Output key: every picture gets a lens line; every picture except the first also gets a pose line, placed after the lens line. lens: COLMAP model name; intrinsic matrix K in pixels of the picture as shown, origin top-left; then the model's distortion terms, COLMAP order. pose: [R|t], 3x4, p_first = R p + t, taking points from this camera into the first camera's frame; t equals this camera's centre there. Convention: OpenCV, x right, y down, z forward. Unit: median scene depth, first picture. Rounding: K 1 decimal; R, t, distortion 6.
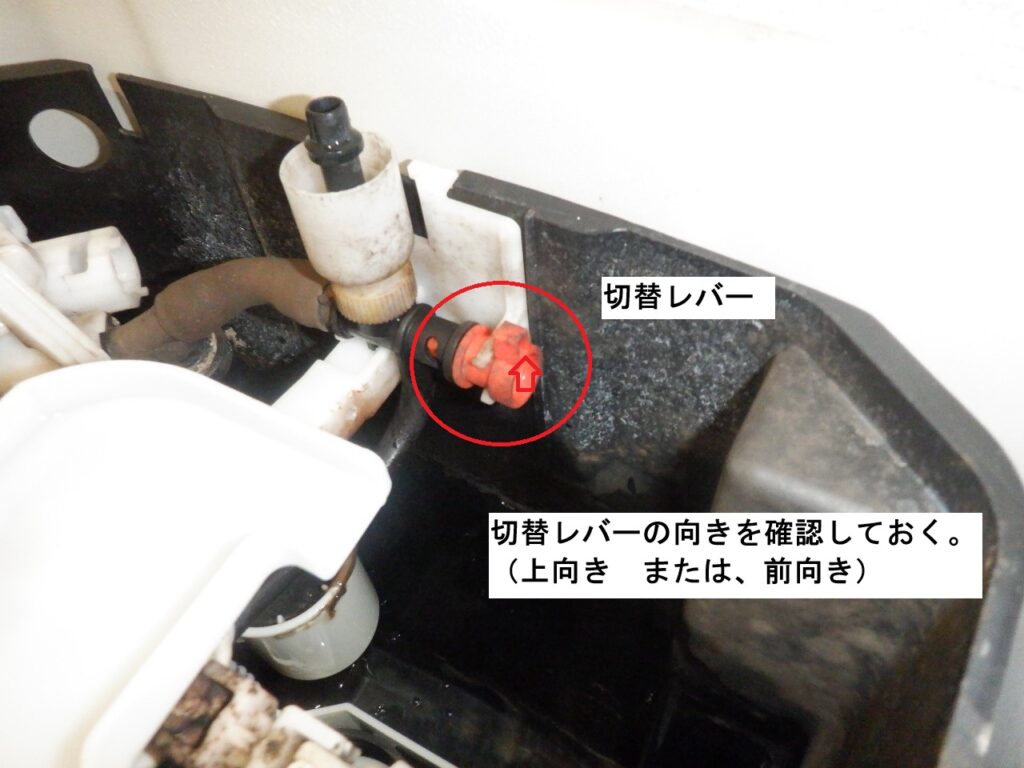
lens RADIAL K [[857.7, 0, 504.2], [0, 857.7, 384.2], [0, 0, 1]] dist [0.014633, 0.005094]
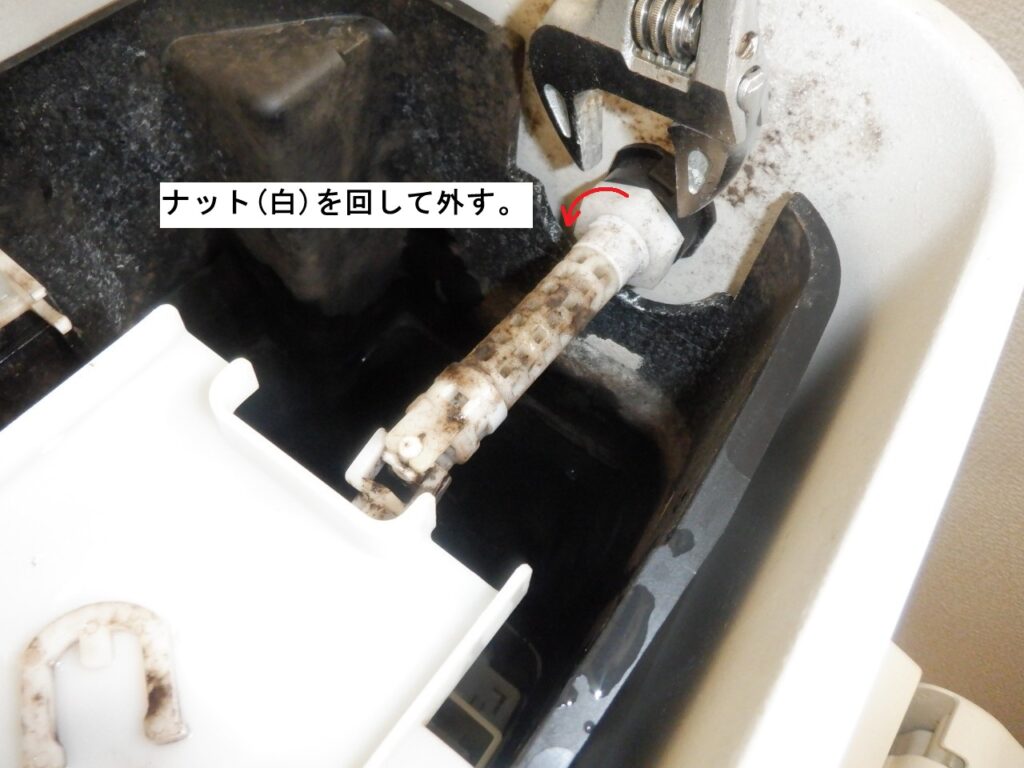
lens RADIAL K [[857.7, 0, 509.1], [0, 857.7, 381.5], [0, 0, 1]] dist [0.014633, 0.005094]
pose [[0.131843, -0.808241, 0.573902, -0.582973], [0.752533, 0.458454, 0.472773, -0.037111], [-0.645222, 0.369548, 0.668672, 0.048280]]
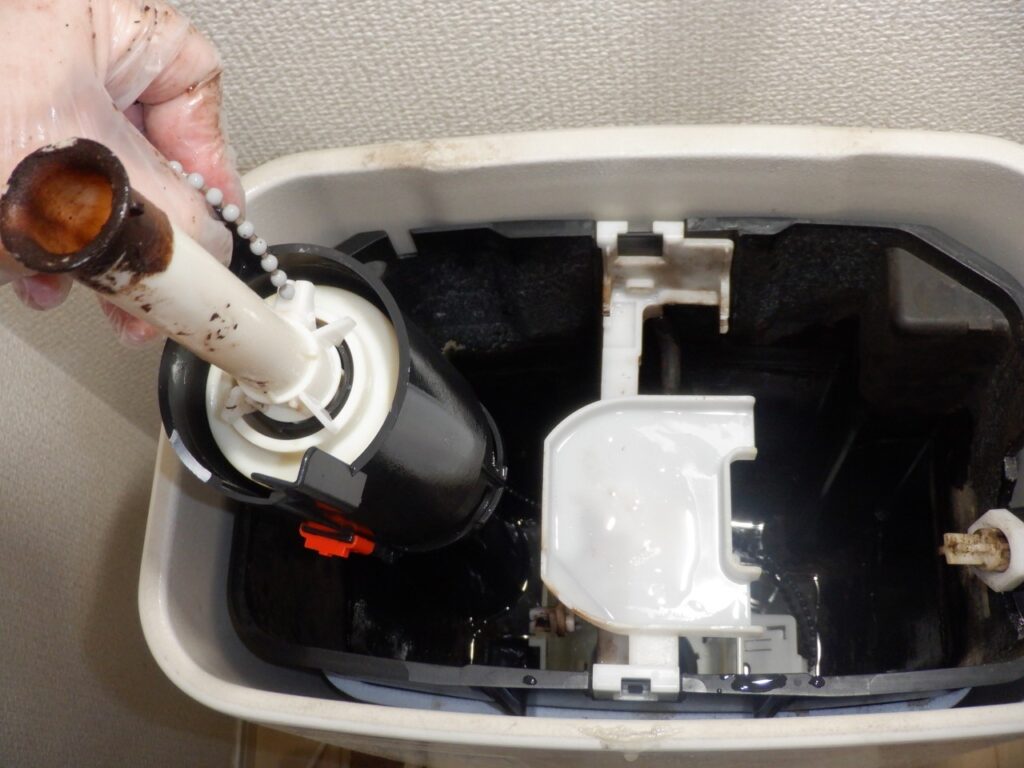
lens RADIAL K [[1293.7, 0, 502.8], [0, 1293.7, 381.2], [0, 0, 1]] dist [-0.016224, 0.000000]
pose [[0.893095, -0.425095, 0.147230, -0.833421], [0.379735, 0.887825, 0.259938, -0.723957], [-0.241213, -0.176241, 0.954335, -1.322866]]
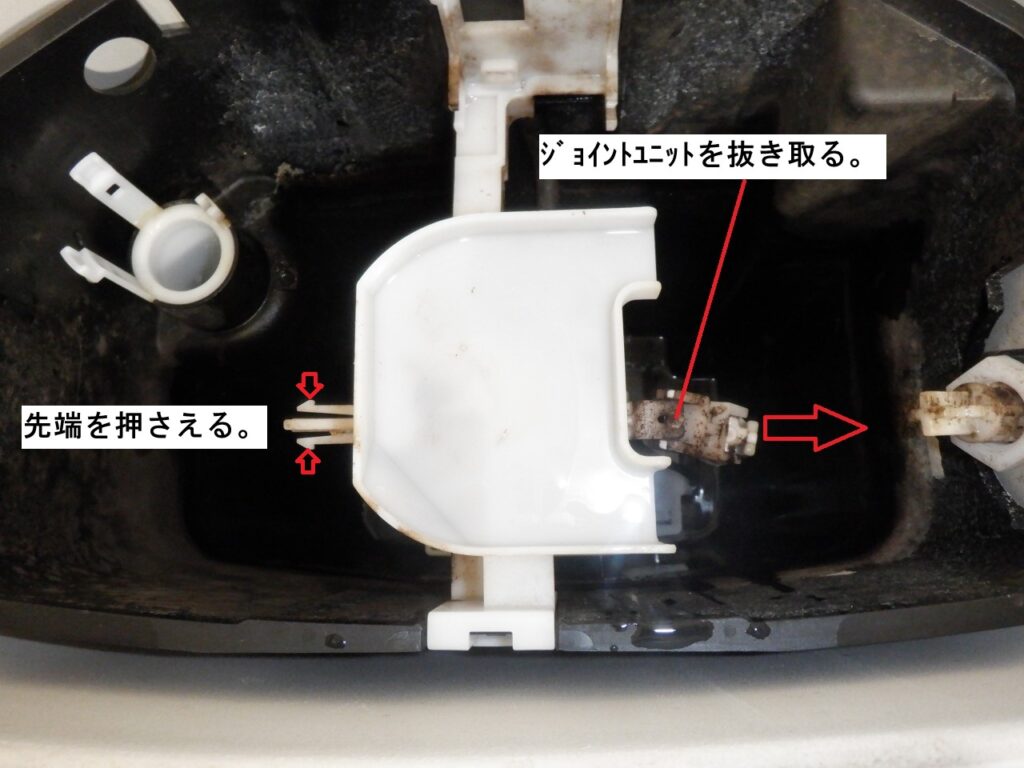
lens RADIAL K [[857.7, 0, 510.8], [0, 857.7, 381.6], [0, 0, 1]] dist [0.014633, 0.005094]
pose [[0.866781, -0.484425, 0.118417, -0.492417], [0.395781, 0.812705, 0.427631, -0.282565], [-0.303393, -0.323795, 0.896164, -0.208822]]
